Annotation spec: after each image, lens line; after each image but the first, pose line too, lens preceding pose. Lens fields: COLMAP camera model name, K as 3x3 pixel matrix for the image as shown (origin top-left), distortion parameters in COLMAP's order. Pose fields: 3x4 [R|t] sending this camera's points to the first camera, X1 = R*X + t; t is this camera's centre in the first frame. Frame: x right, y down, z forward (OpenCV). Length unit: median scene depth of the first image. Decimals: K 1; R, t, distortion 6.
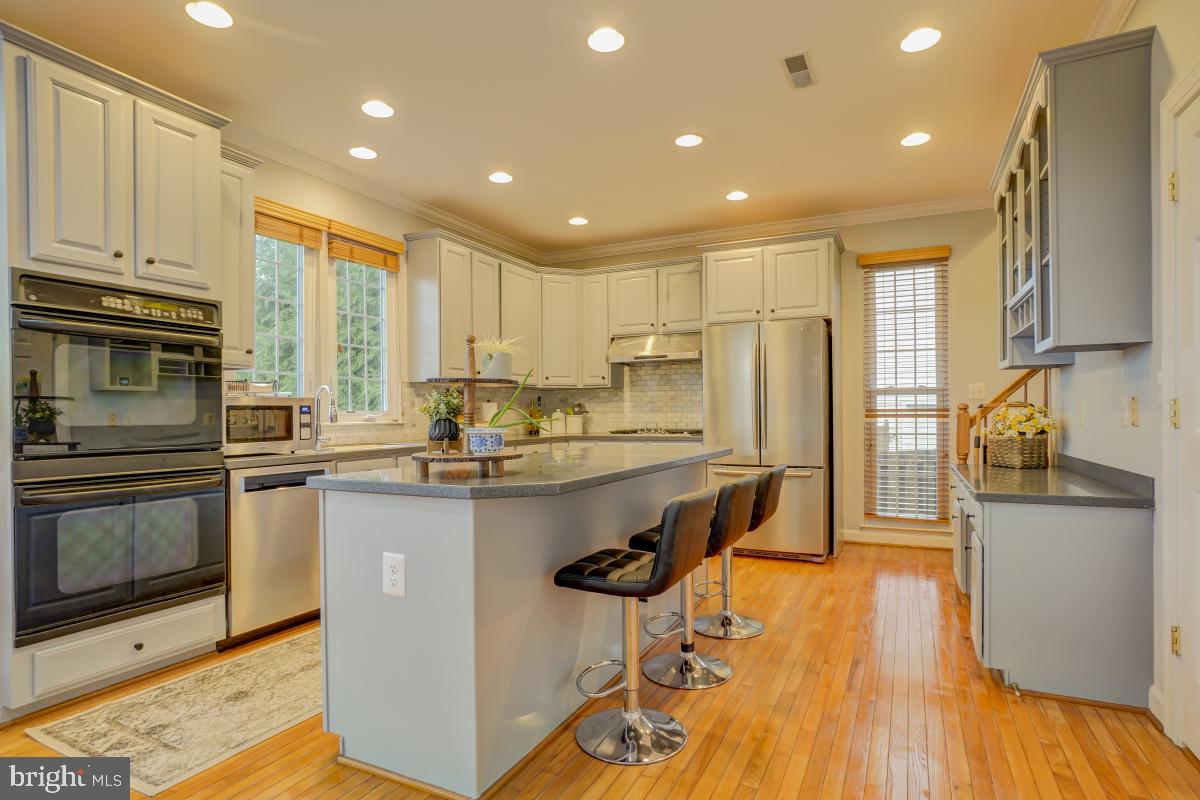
lens RADIAL K [[619.0, 0, 600.3], [0, 619.0, 417.2], [0, 0, 1]] dist [-0.027188, 0.005690]
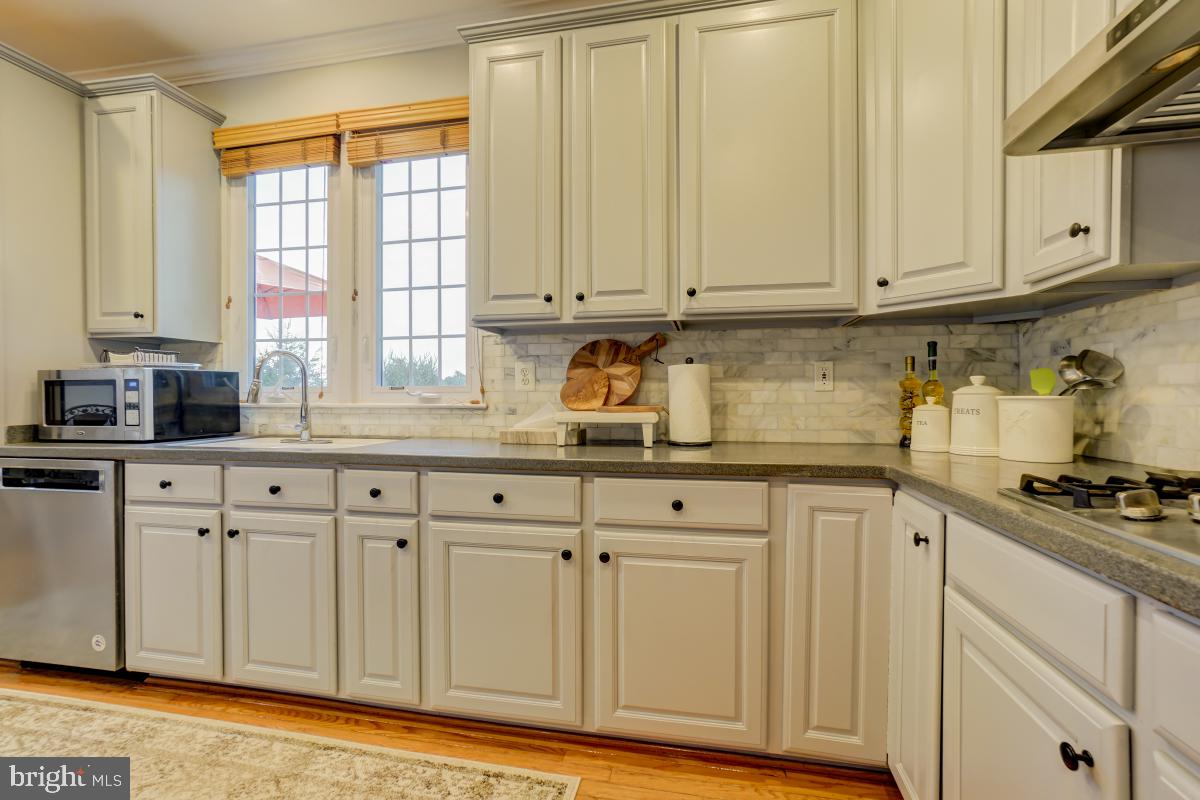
lens RADIAL K [[517.2, 0, 596.0], [0, 517.2, 400.4], [0, 0, 1]] dist [0.001584, 0.003879]
pose [[0.251765, 0.014892, -0.967674, 0.172637], [-0.006729, 0.999884, 0.013637, -0.003833], [0.967765, 0.003078, 0.251836, 0.946303]]
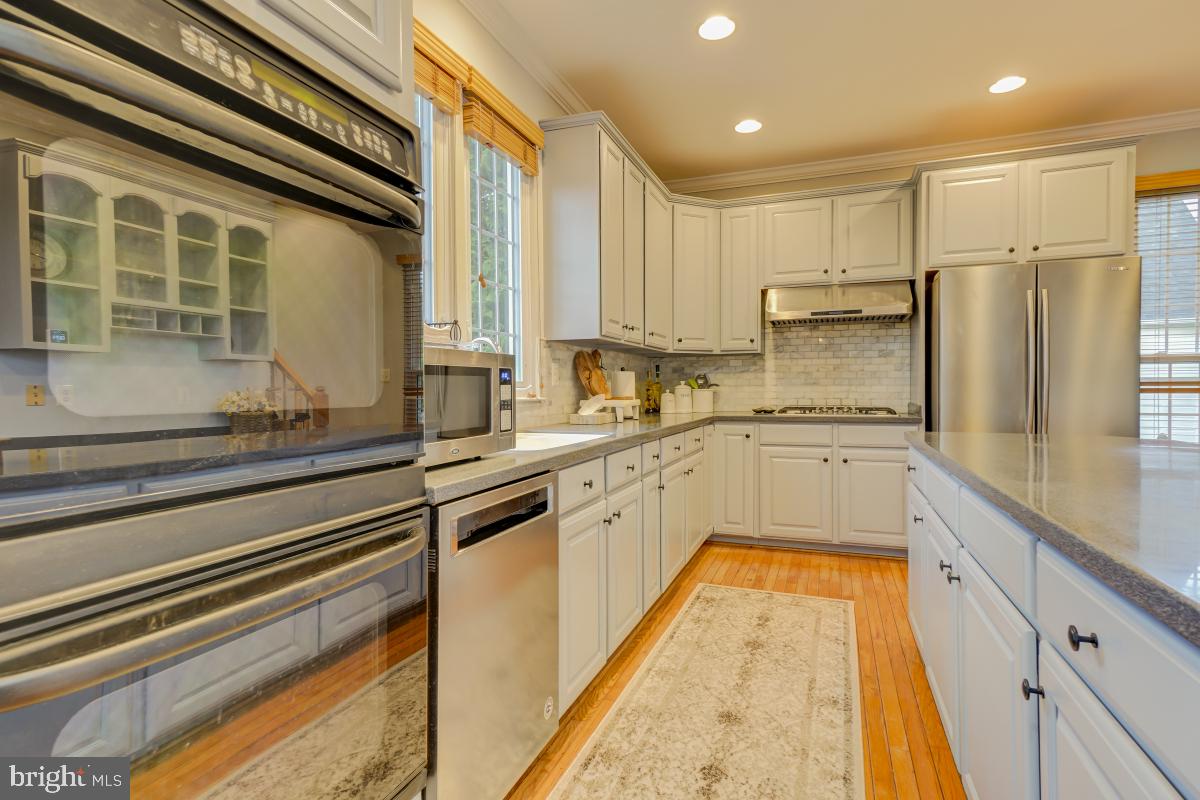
lens RADIAL K [[609.6, 0, 608.2], [0, 609.6, 394.2], [0, 0, 1]] dist [0.026614, 0.000254]
pose [[0.994197, 0.001220, 0.107565, -0.307906], [-0.001574, 0.999994, 0.003201, 0.001244], [-0.107560, -0.003352, 0.994193, 0.314574]]
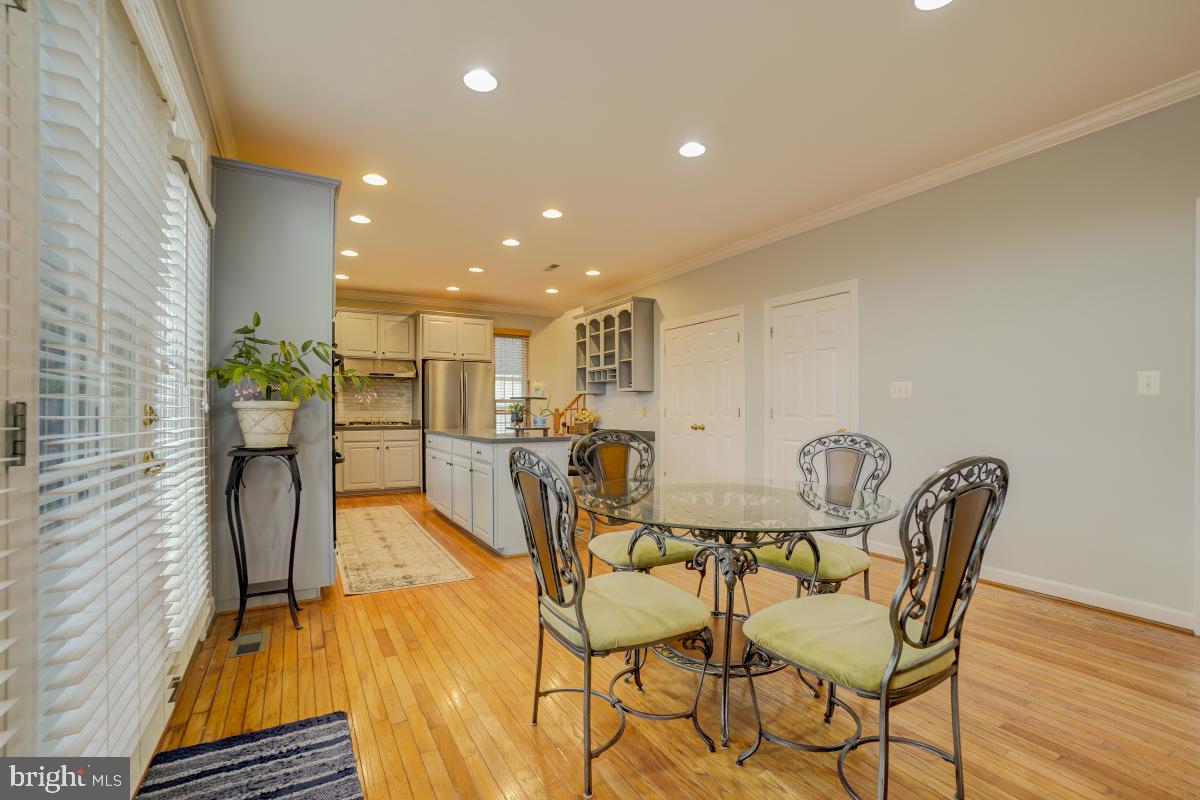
lens RADIAL K [[565.7, 0, 567.7], [0, 565.7, 417.3], [0, 0, 1]] dist [-0.001525, -0.000005]
pose [[0.590884, -0.000762, 0.806756, -0.860753], [-0.000131, 0.999999, 0.001040, 0.007703], [-0.806756, -0.000720, 0.590884, -0.214818]]
